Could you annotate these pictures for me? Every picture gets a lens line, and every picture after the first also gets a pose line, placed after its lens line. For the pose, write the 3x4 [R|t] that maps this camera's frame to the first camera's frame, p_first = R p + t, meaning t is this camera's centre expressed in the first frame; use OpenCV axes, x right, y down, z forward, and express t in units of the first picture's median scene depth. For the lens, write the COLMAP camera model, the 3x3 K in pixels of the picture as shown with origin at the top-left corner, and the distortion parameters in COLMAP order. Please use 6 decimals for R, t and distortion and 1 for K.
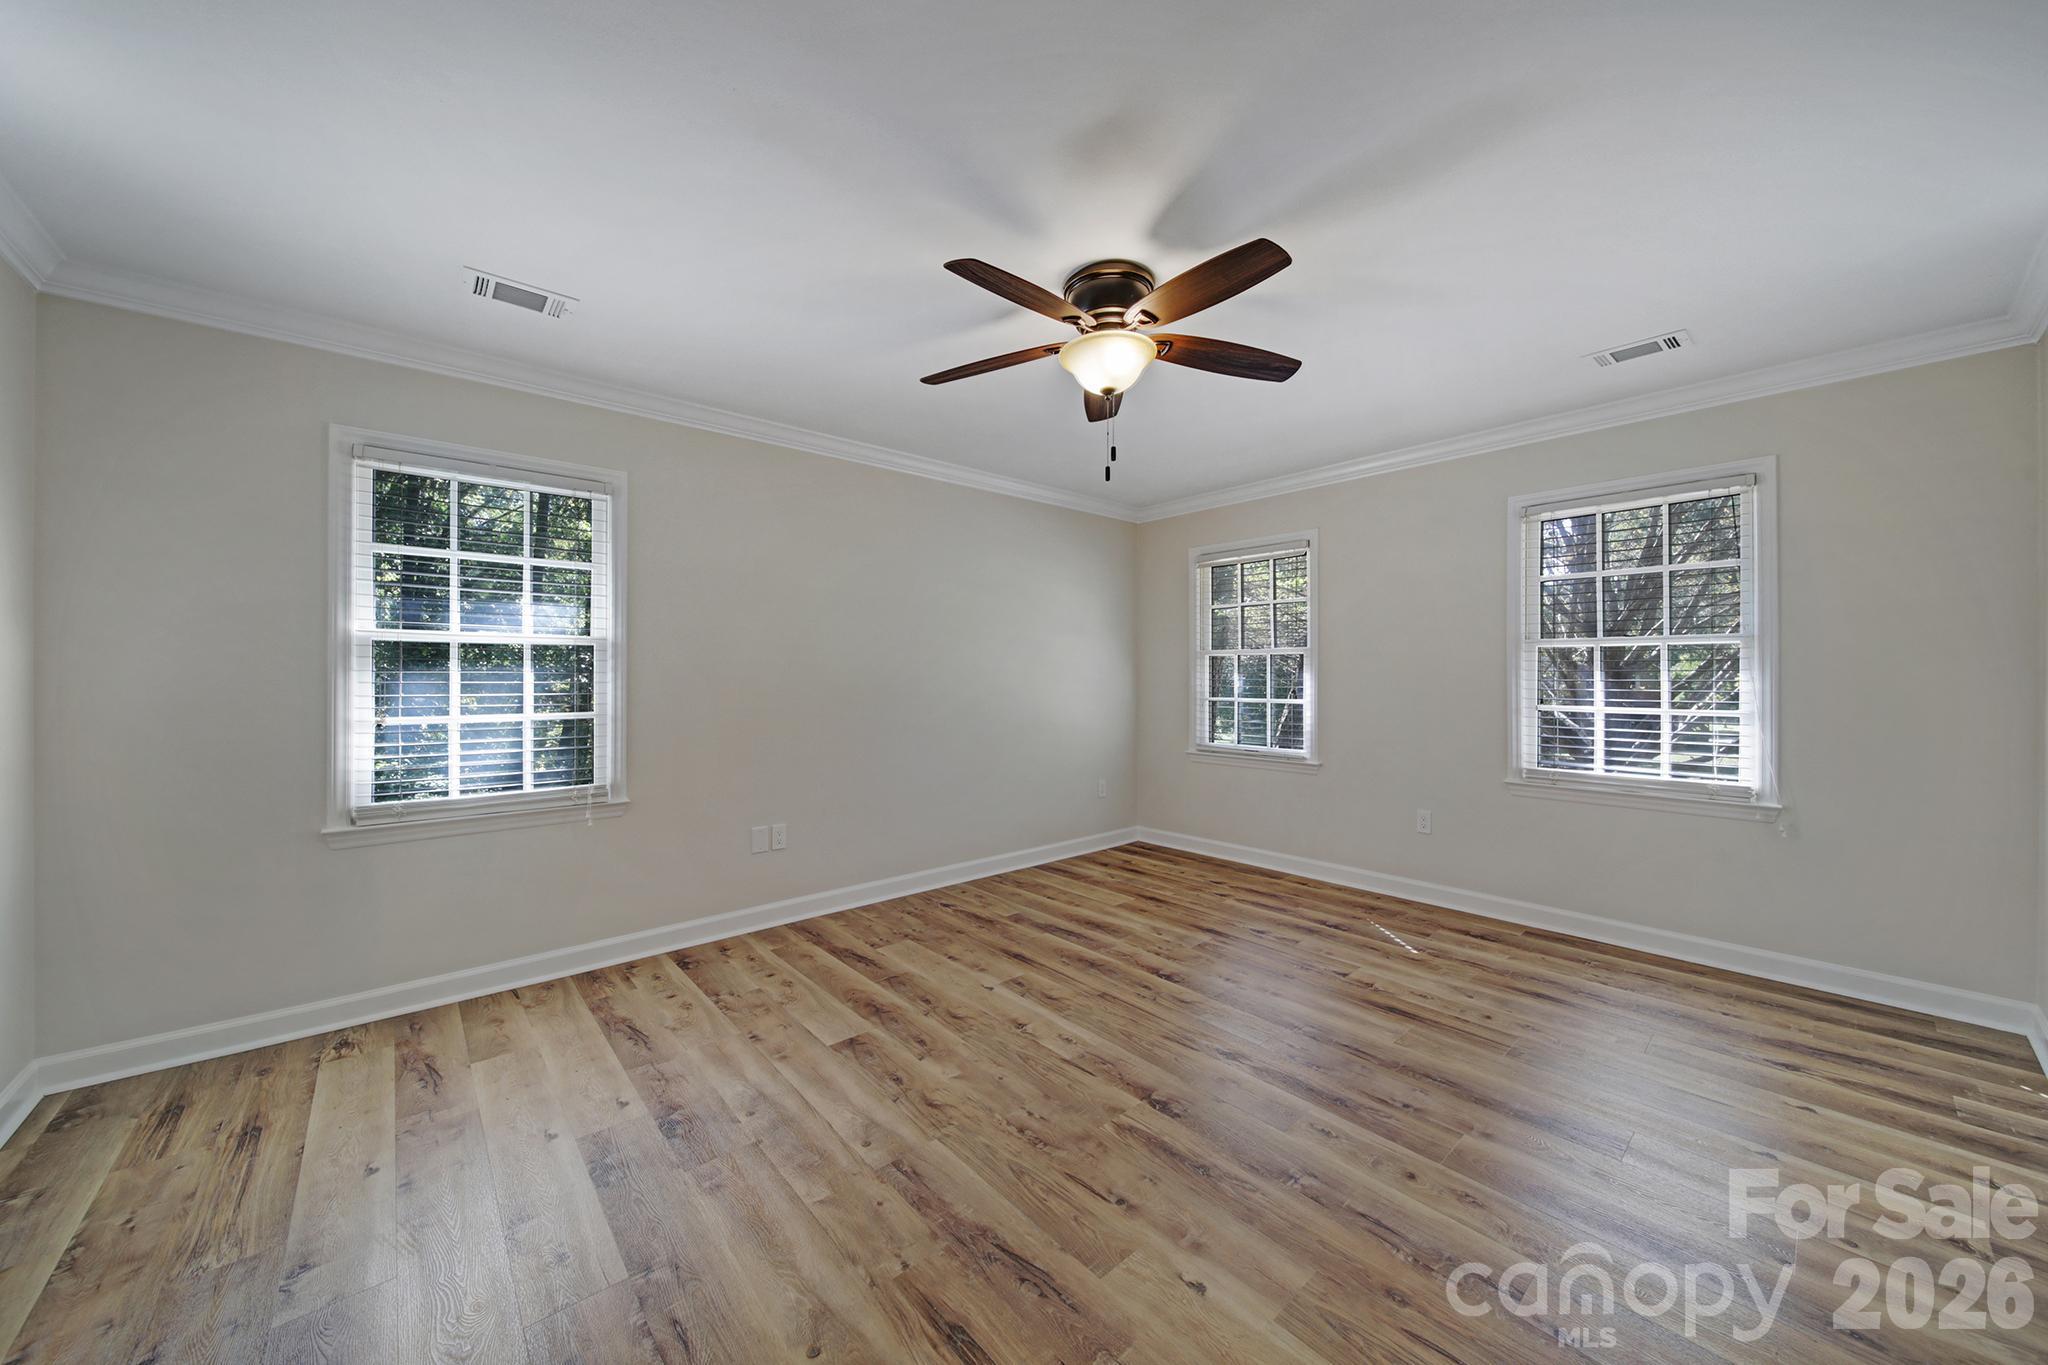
lens RADIAL K [[727.4, 0, 1027.2], [0, 727.4, 676.4], [0, 0, 1]] dist [-0.001674, -0.000298]
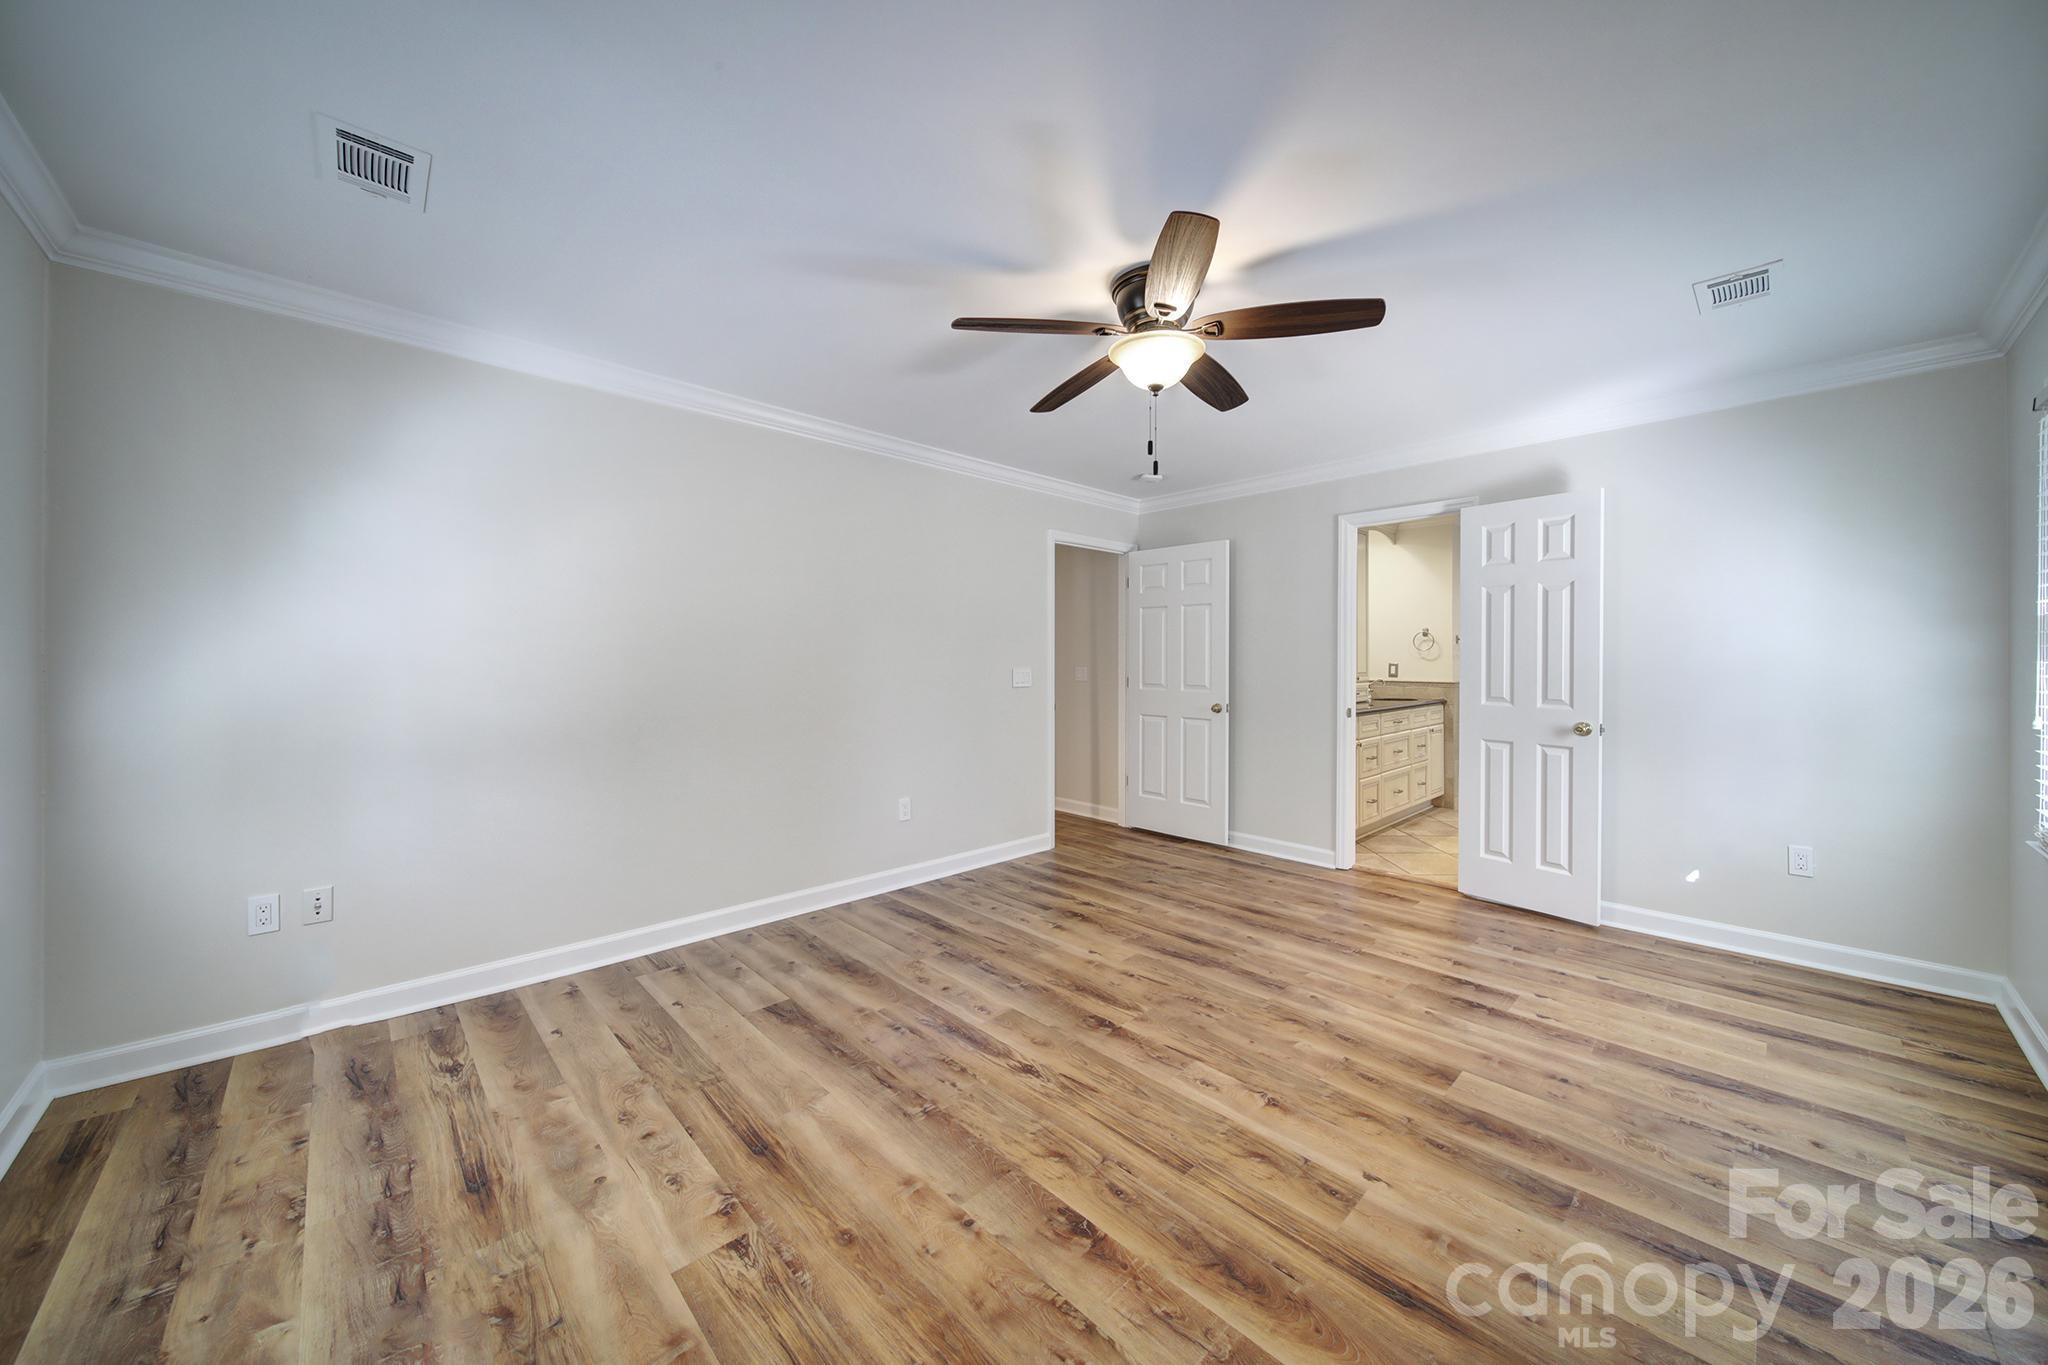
lens RADIAL K [[727.4, 0, 1027.2], [0, 727.4, 676.4], [0, 0, 1]] dist [-0.001674, -0.000298]
pose [[-0.999177, -0.002211, -0.040506, 0.311693], [-0.003188, 0.999705, 0.024071, -0.008300], [0.040441, 0.024180, -0.998889, 1.880273]]
